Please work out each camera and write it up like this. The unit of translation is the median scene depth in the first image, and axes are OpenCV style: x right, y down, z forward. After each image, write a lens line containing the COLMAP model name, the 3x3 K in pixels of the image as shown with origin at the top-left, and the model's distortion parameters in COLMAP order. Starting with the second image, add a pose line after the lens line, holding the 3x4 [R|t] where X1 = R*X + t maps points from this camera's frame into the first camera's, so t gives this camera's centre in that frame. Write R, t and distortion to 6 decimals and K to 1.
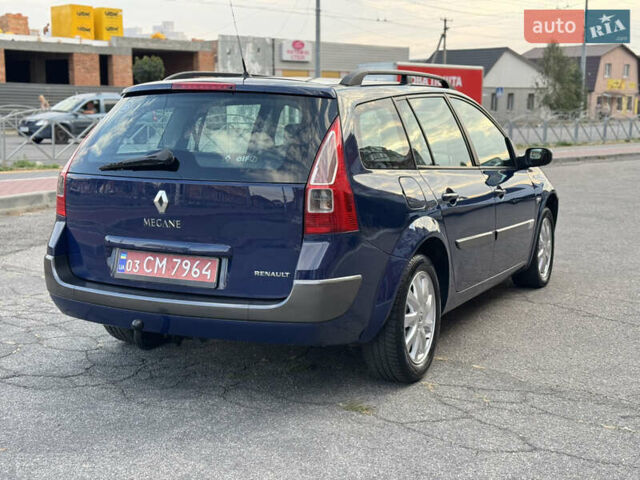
lens RADIAL K [[902.5, 0, 320.0], [0, 902.5, 240.0], [0, 0, 1]] dist [0.092723, 0.097117]
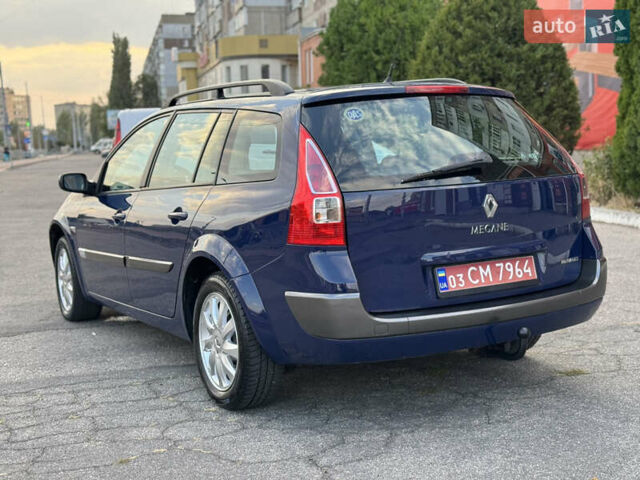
lens RADIAL K [[902.5, 0, 320.0], [0, 902.5, 240.0], [0, 0, 1]] dist [0.092723, 0.097117]
pose [[0.558055, -0.120613, 0.820991, -0.972083], [0.162634, 0.986089, 0.034321, -0.062734], [-0.813710, 0.114368, 0.569908, 0.550098]]
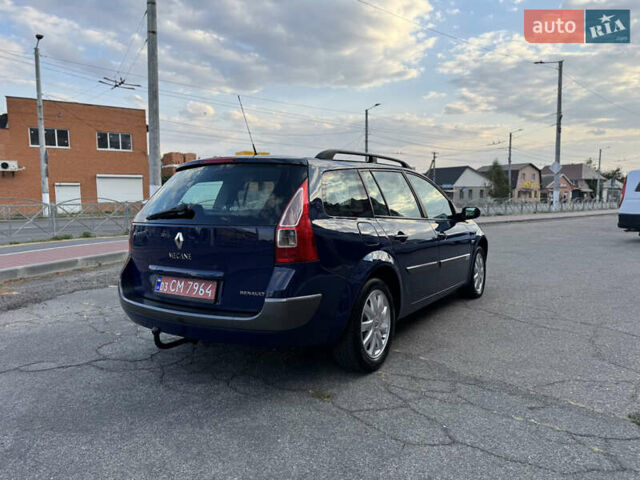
lens RADIAL K [[451.2, 0, 318.4], [0, 451.2, 241.7], [0, 0, 1]] dist [0.095864, -0.168810]
pose [[0.992685, -0.007817, -0.120482, 0.110222], [0.001147, 0.998468, -0.055325, -0.001465], [0.120730, 0.054782, 0.991173, 0.304194]]
